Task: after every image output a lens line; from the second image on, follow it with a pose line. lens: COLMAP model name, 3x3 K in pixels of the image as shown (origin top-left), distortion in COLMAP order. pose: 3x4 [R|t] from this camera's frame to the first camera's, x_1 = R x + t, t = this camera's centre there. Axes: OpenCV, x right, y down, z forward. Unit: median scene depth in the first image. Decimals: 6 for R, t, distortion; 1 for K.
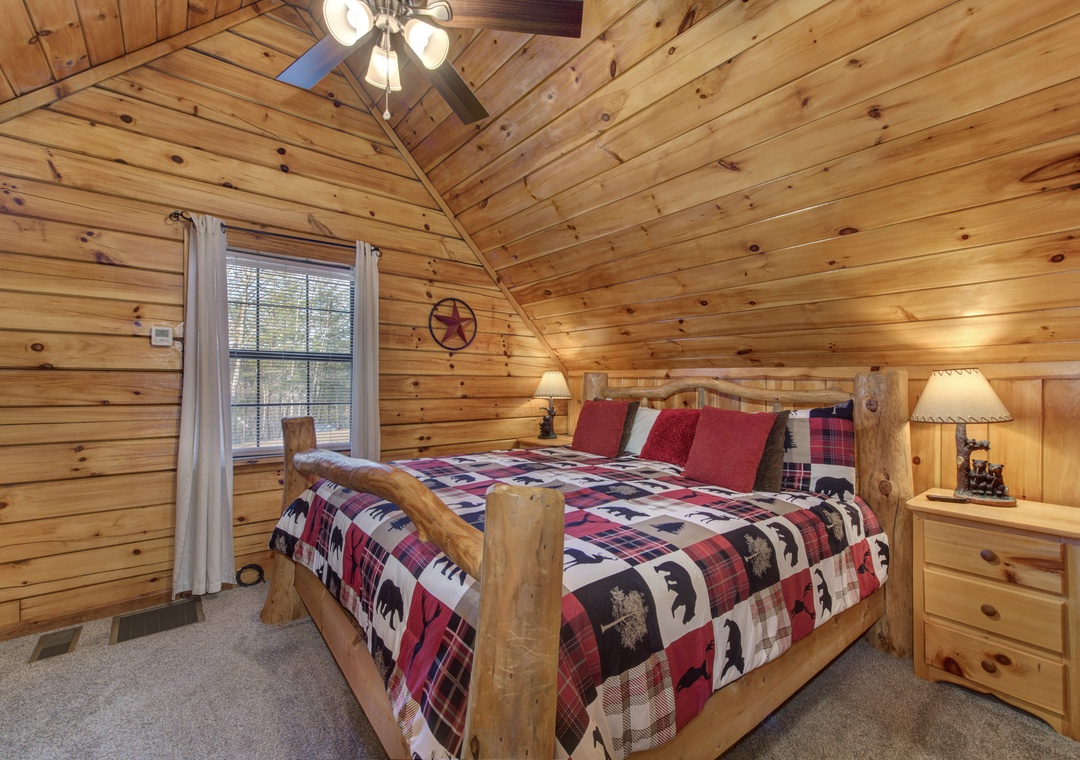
lens RADIAL K [[463.5, 0, 540.0], [0, 463.5, 380.0], [0, 0, 1]] dist [-0.000759, 0.000032]
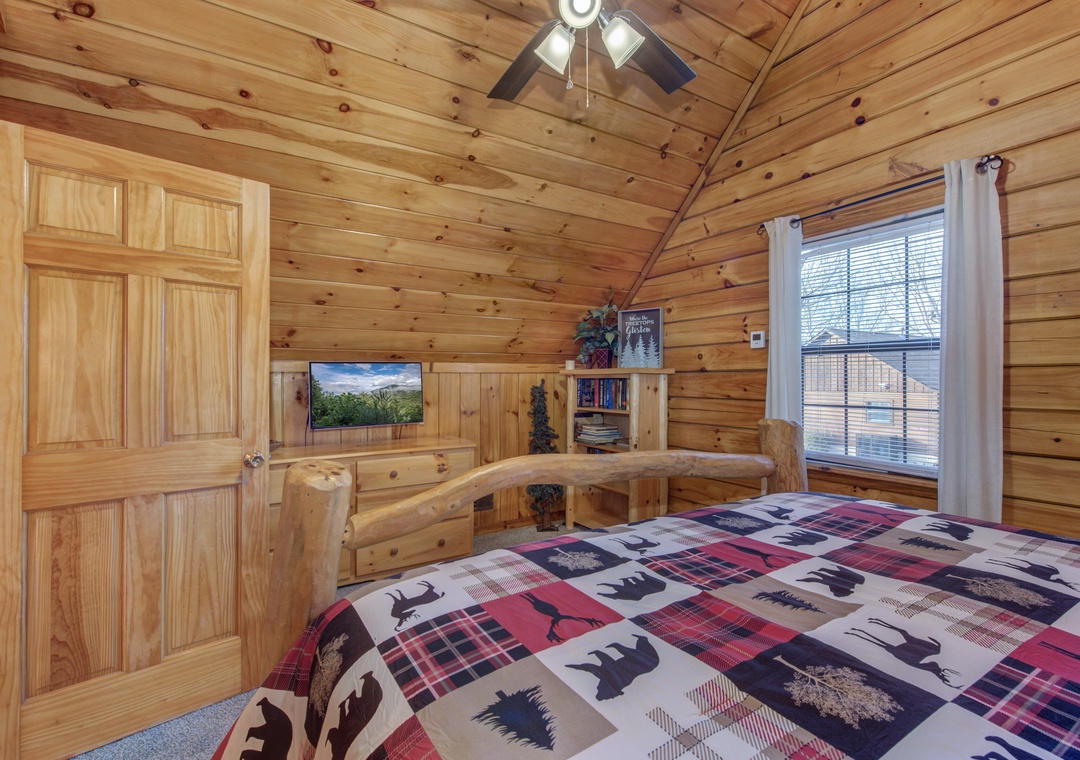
lens RADIAL K [[494.9, 0, 560.2], [0, 494.9, 378.8], [0, 0, 1]] dist [0.003708, 0.001458]
pose [[-0.090074, -0.005060, -0.995922, 0.457961], [0.007221, 0.999957, -0.005734, 0.004010], [0.995909, -0.007708, -0.090033, 0.670886]]
